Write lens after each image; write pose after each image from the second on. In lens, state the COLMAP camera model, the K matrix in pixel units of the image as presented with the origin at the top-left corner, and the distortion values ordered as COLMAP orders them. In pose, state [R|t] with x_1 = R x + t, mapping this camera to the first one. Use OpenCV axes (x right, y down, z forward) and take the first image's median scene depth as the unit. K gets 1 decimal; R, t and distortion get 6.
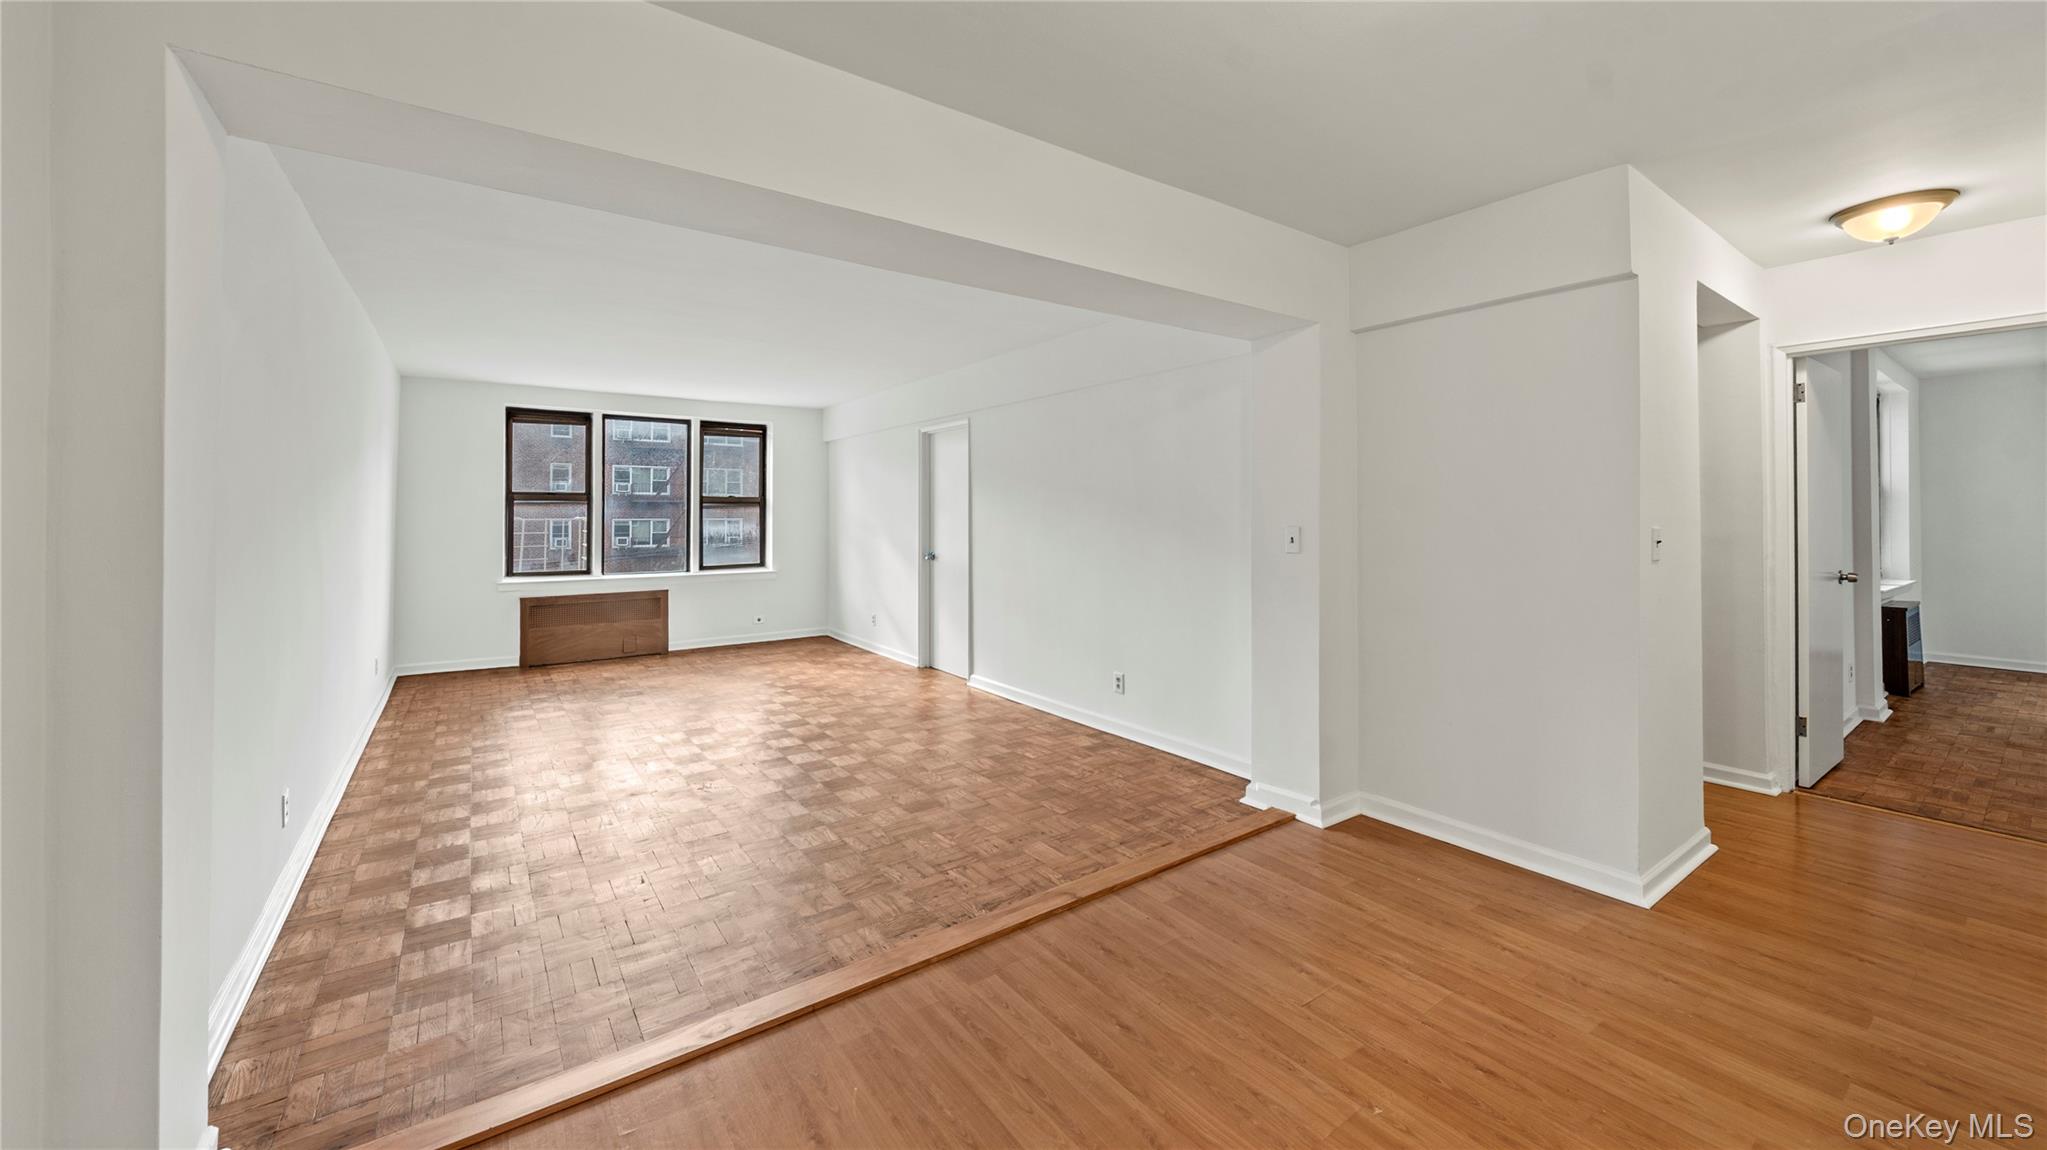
lens RADIAL K [[759.1, 0, 1026.0], [0, 759.1, 502.0], [0, 0, 1]] dist [0.000197, -0.000133]
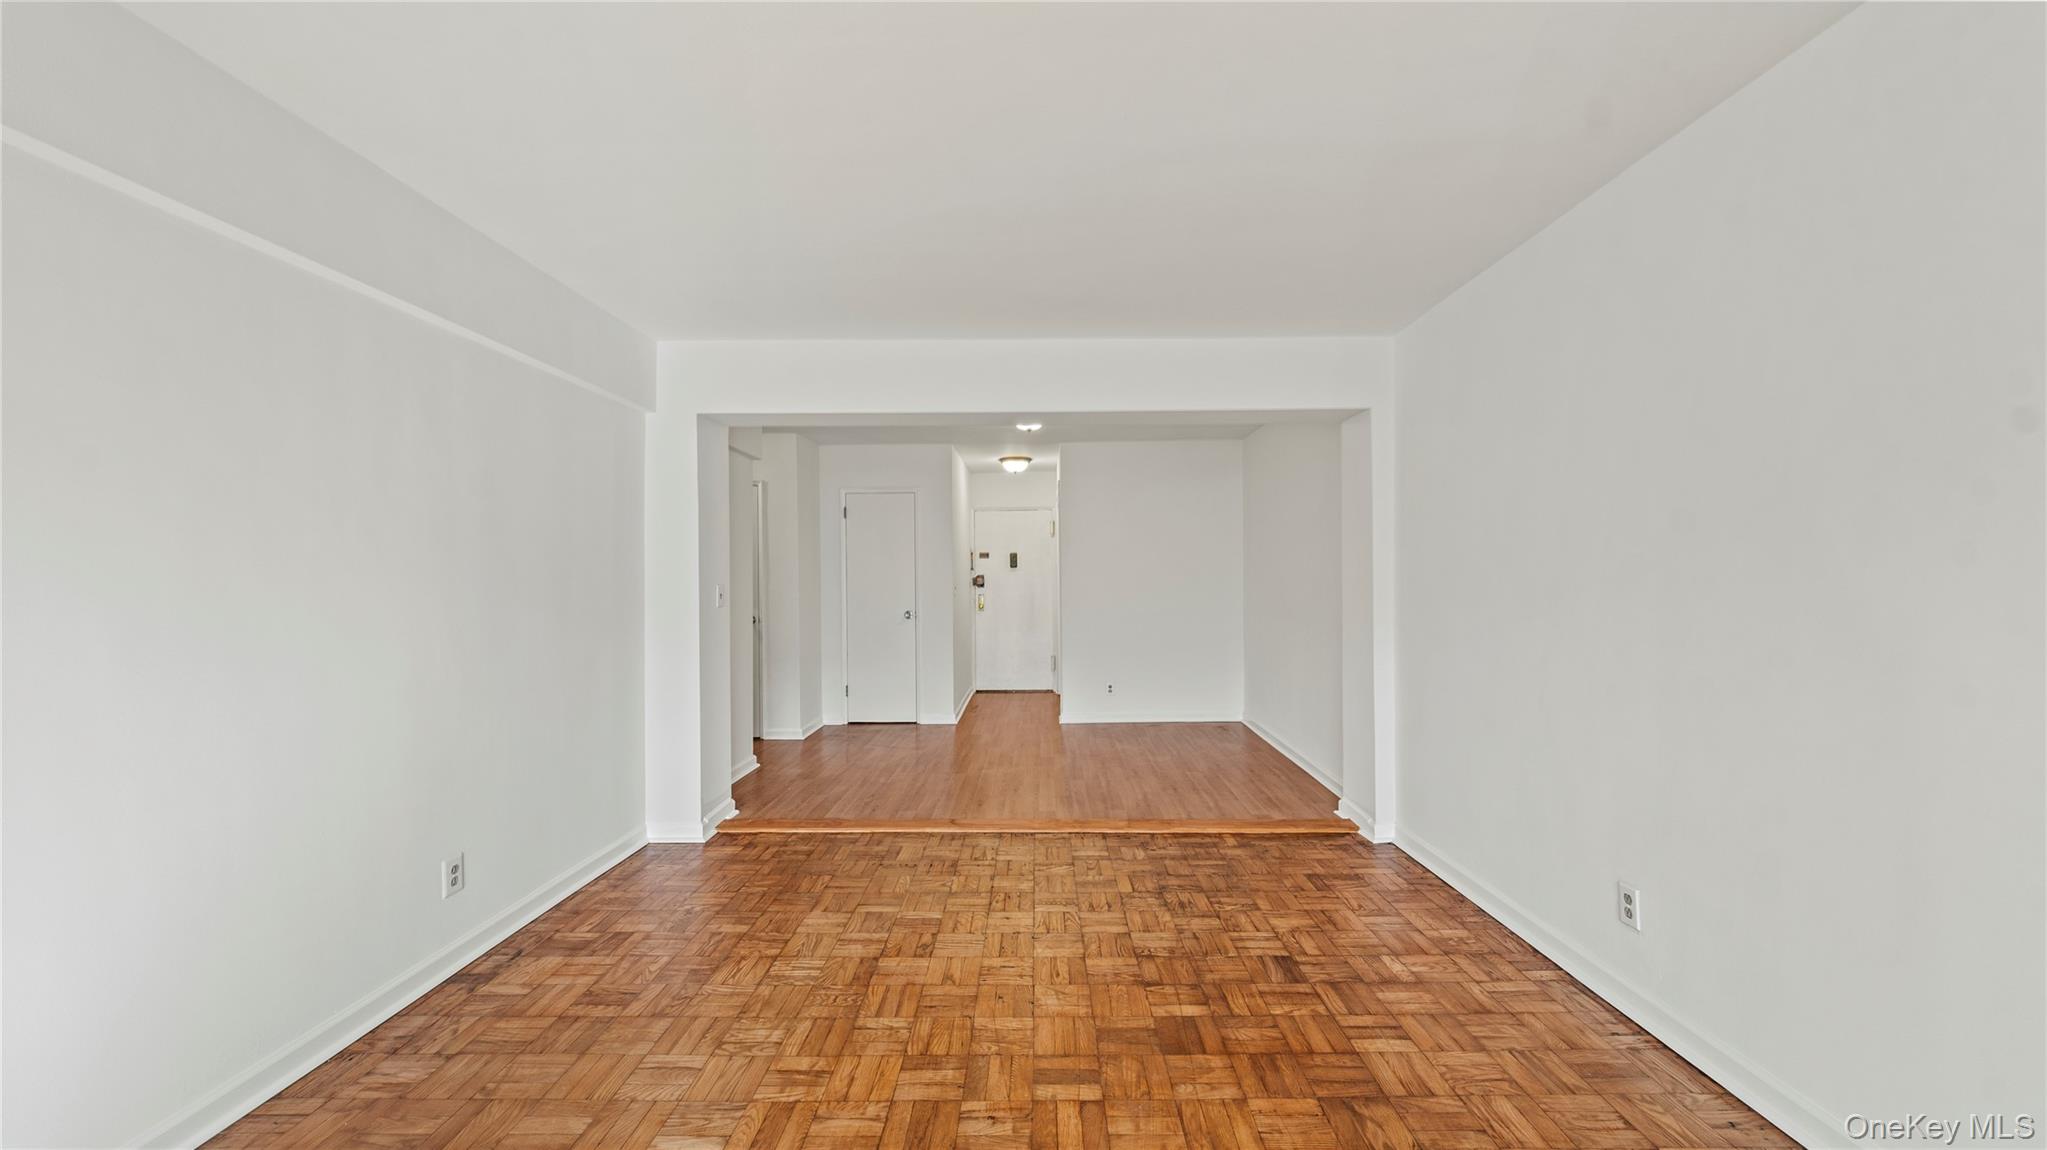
lens RADIAL K [[731.3, 0, 1030.5], [0, 731.3, 573.7], [0, 0, 1]] dist [-0.001199, -0.000783]
pose [[-0.803411, 0.014486, 0.595249, -0.356002], [-0.001597, 0.999648, -0.026484, 0.021499], [-0.595423, -0.022228, -0.803105, 0.787428]]
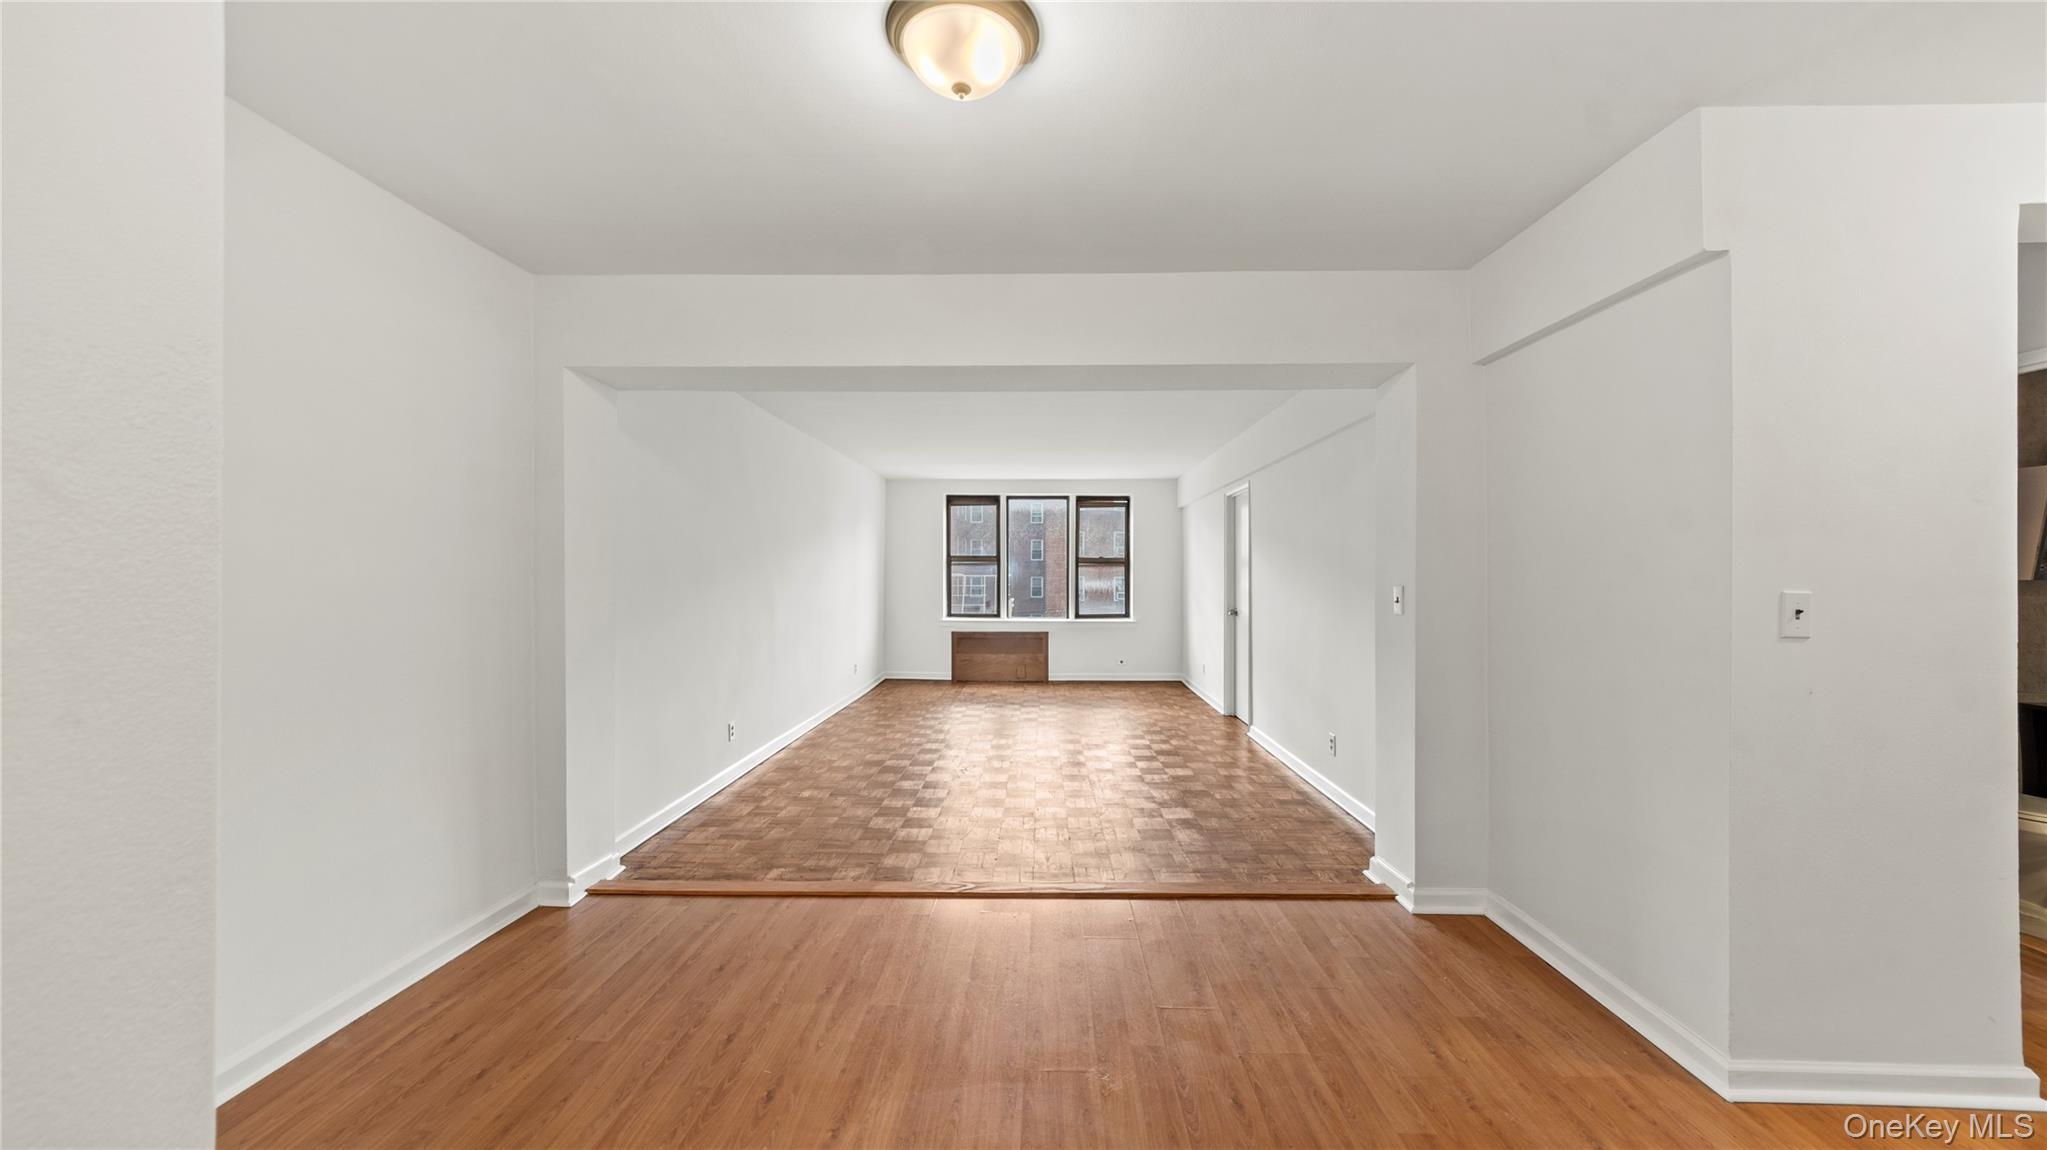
lens RADIAL K [[731.3, 0, 1030.5], [0, 731.3, 573.7], [0, 0, 1]] dist [-0.001199, -0.000783]
pose [[0.802125, 0.005195, -0.597133, 0.248881], [0.004447, 0.999882, 0.014673, 0.000938], [0.597139, -0.014425, 0.802008, 0.007677]]
